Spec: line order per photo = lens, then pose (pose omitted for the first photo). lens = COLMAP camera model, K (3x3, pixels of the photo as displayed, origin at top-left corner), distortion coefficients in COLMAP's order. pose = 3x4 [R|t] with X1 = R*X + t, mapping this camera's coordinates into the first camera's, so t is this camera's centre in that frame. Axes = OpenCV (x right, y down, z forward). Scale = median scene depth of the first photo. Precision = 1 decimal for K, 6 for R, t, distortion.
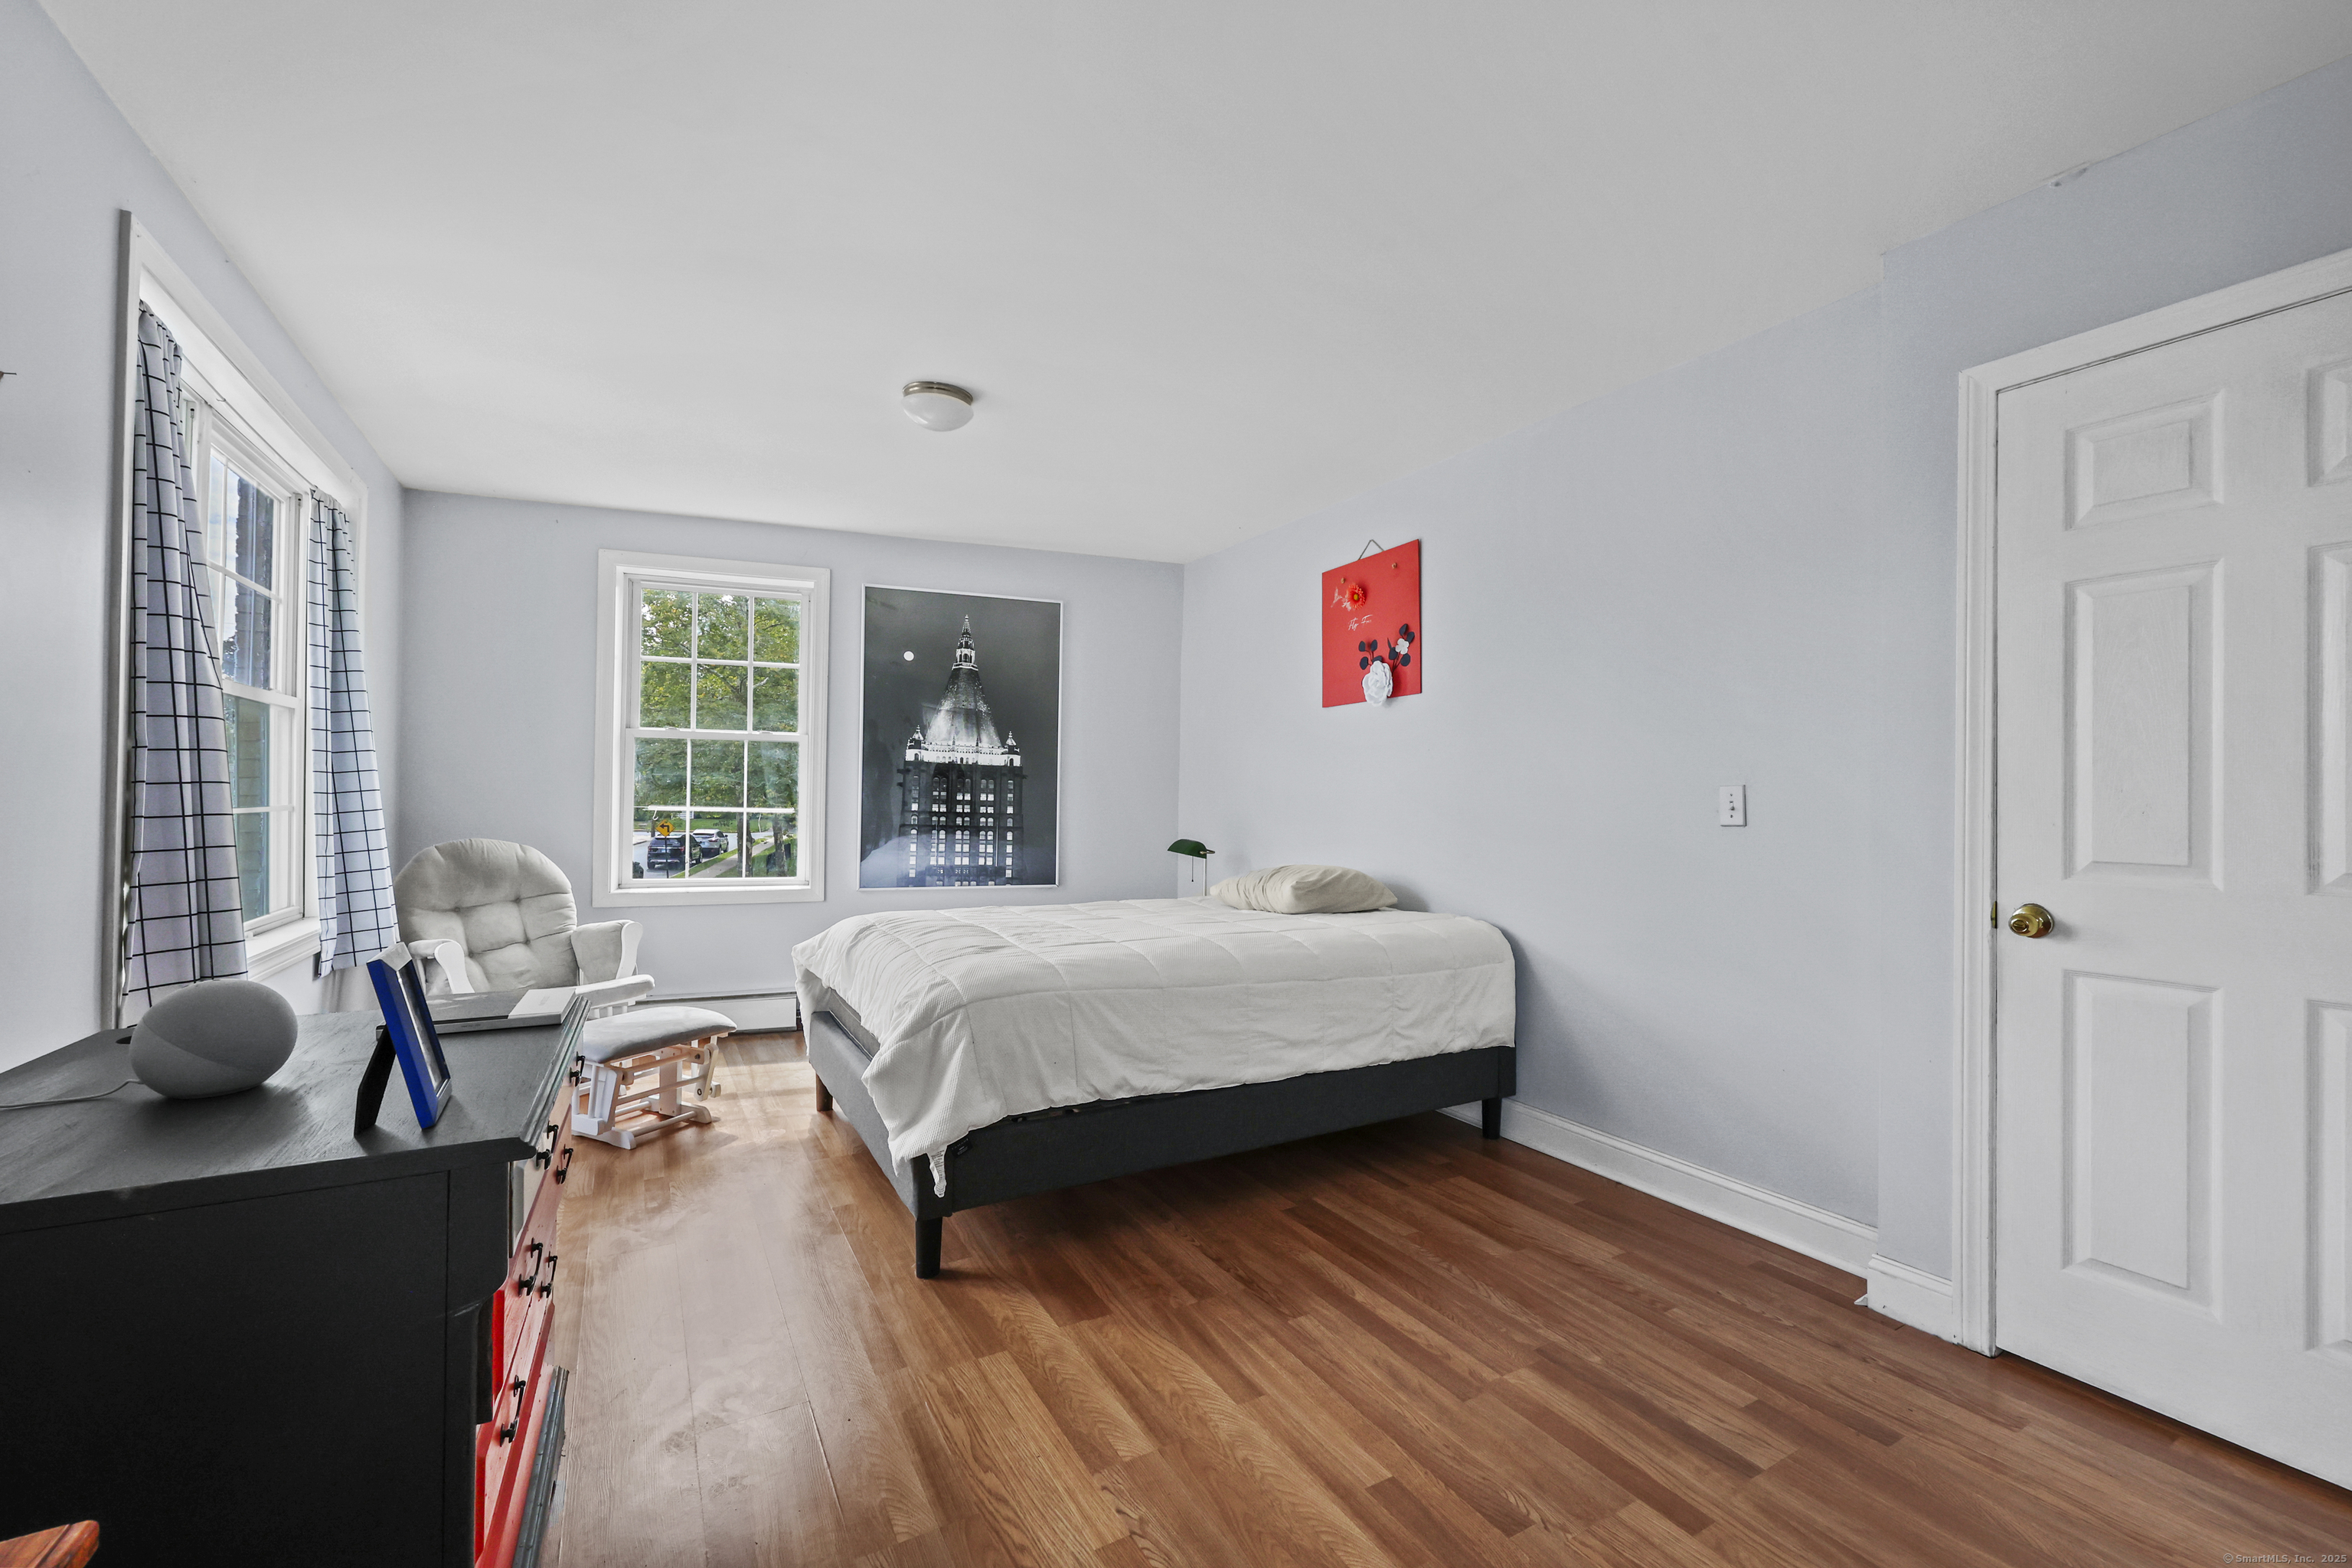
lens RADIAL K [[957.6, 0, 1187.5], [0, 957.6, 797.3], [0, 0, 1]] dist [0.000945, 0.000205]
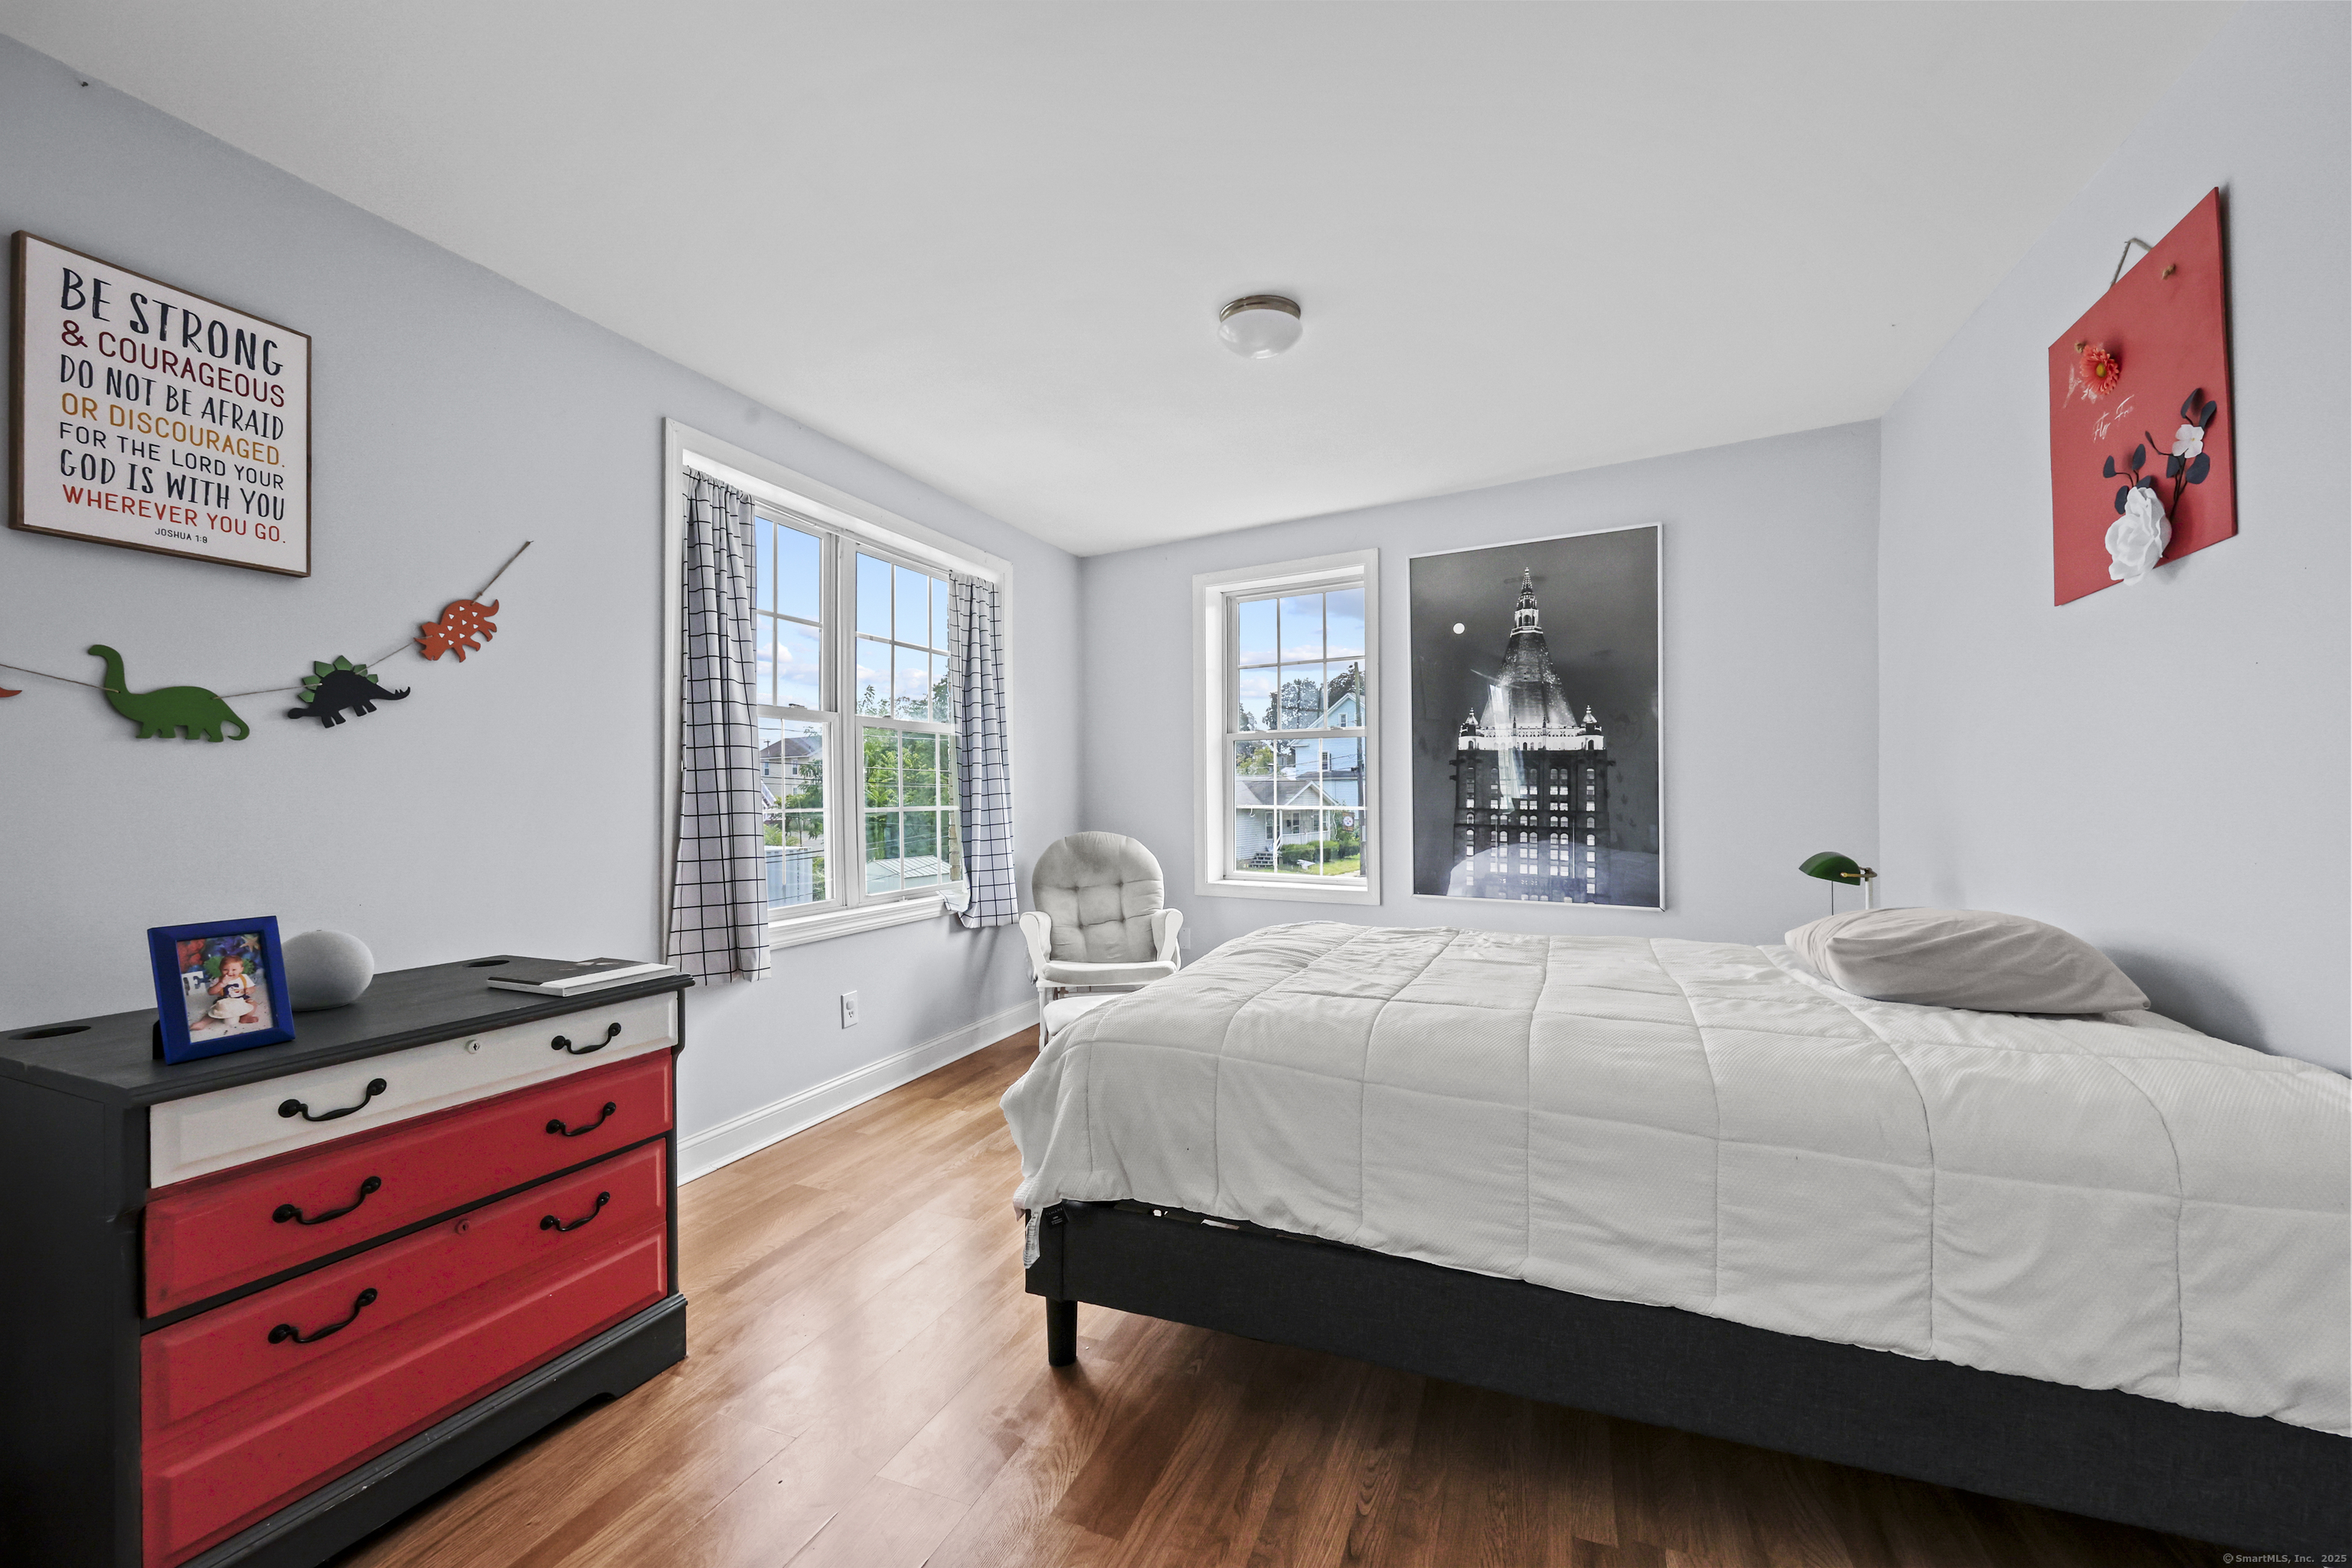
lens RADIAL K [[943.8, 0, 1172.5], [0, 943.8, 789.2], [0, 0, 1]] dist [-0.000975, -0.000075]
pose [[0.614522, -0.017419, -0.788708, 0.217072], [0.012907, 0.999844, -0.012026, 0.004048], [0.788794, -0.002790, 0.614651, 0.273740]]
